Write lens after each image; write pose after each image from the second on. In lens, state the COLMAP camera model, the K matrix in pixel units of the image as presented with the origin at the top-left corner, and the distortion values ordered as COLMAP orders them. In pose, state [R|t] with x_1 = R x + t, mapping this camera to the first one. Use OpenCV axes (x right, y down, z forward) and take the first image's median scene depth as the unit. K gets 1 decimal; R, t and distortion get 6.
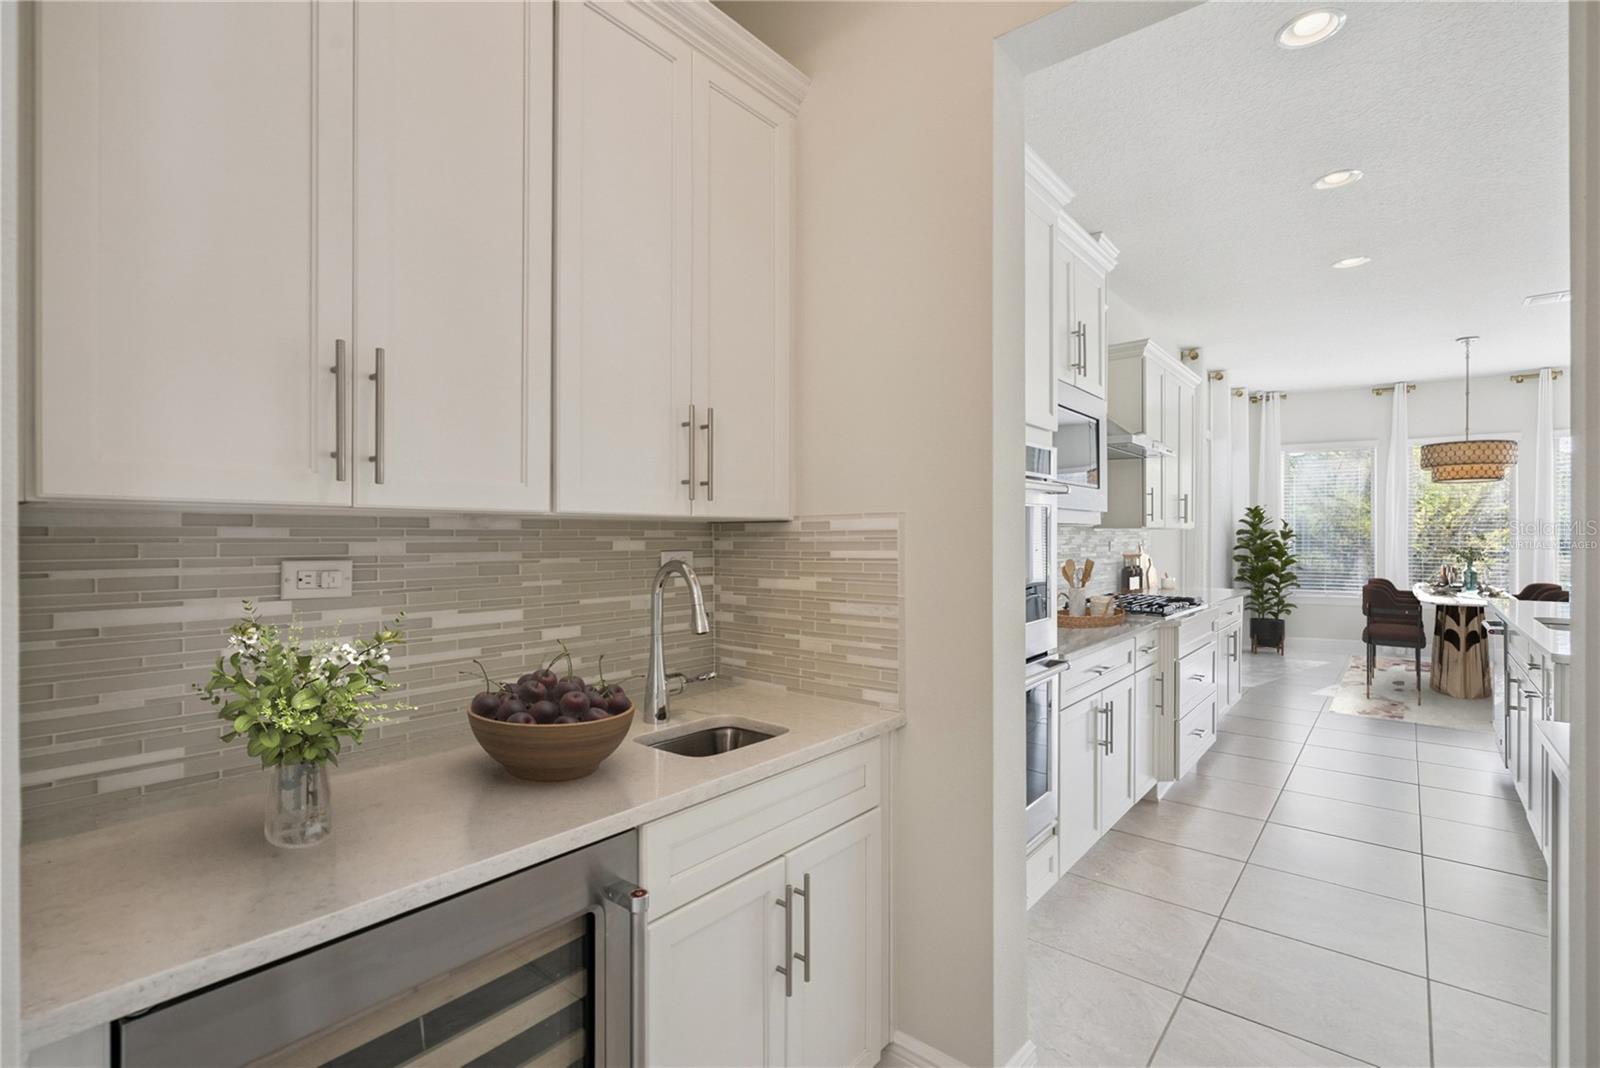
lens RADIAL K [[722.0, 0, 799.0], [0, 722.0, 540.3], [0, 0, 1]] dist [-0.000941, -0.000264]
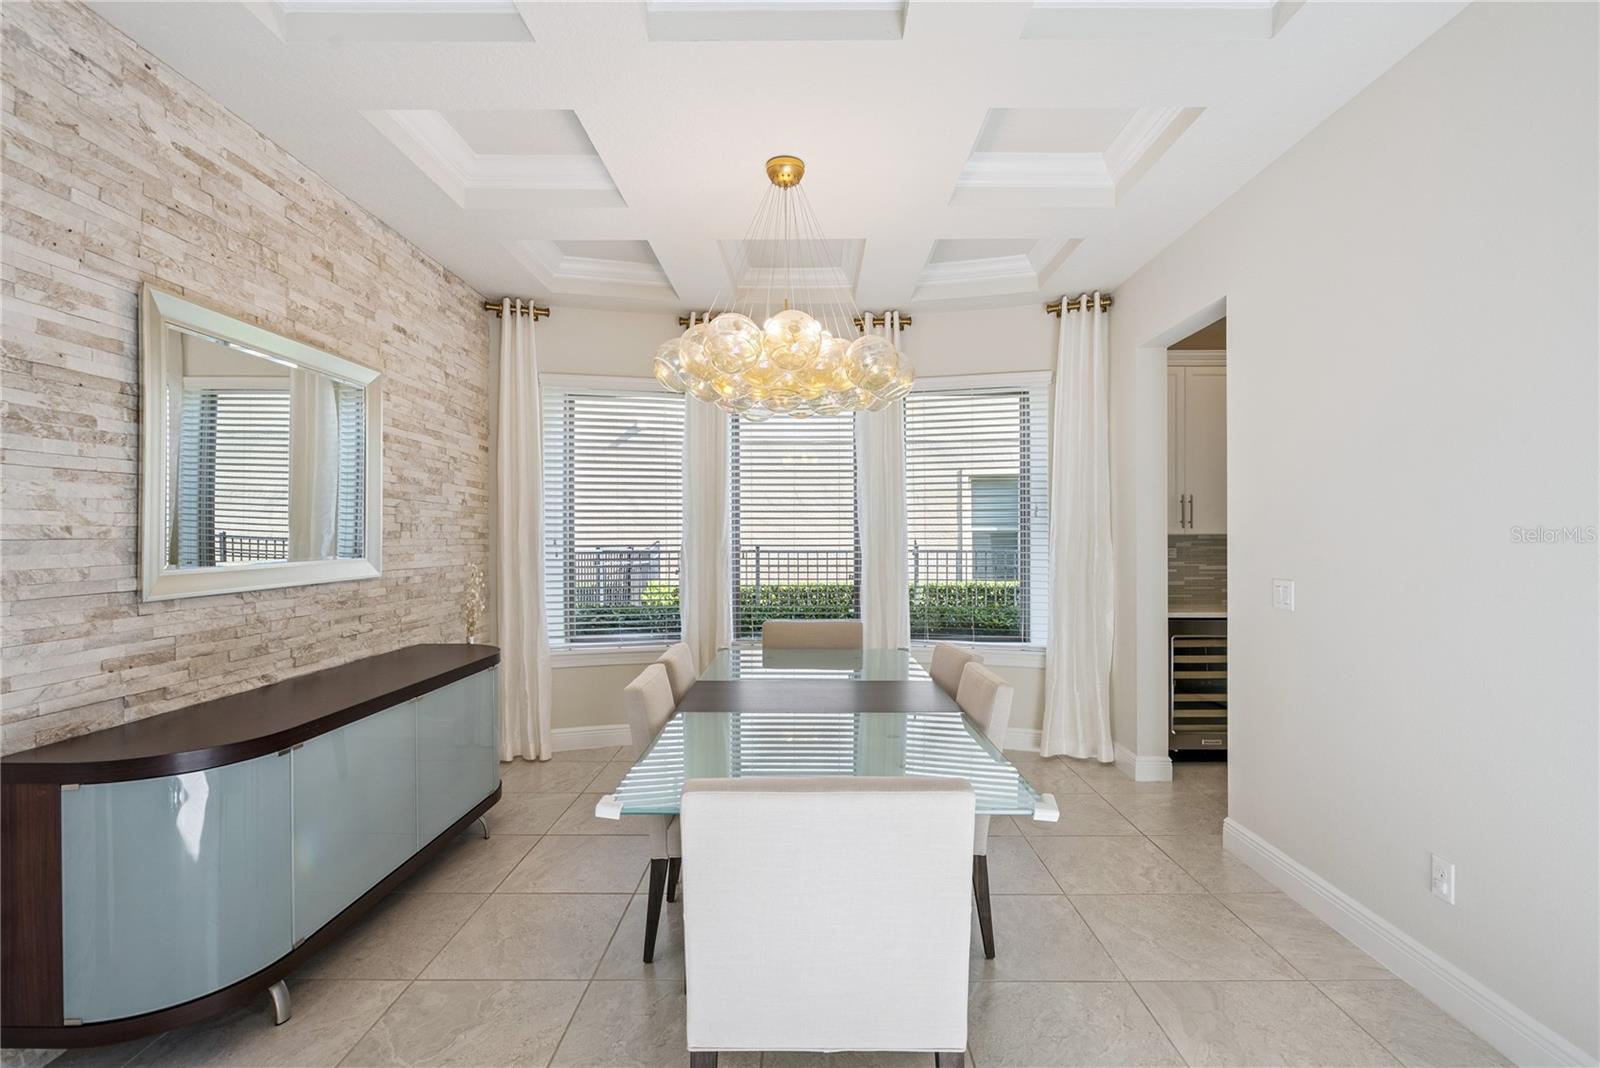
lens RADIAL K [[737.3, 0, 800.0], [0, 737.3, 534.0], [0, 0, 1]] dist [-0.000722, 0.000489]
pose [[0.634572, -0.003470, -0.772856, 0.973938], [-0.005116, 0.999949, -0.008691, 0.001684], [0.772847, 0.009469, 0.634521, -2.645897]]
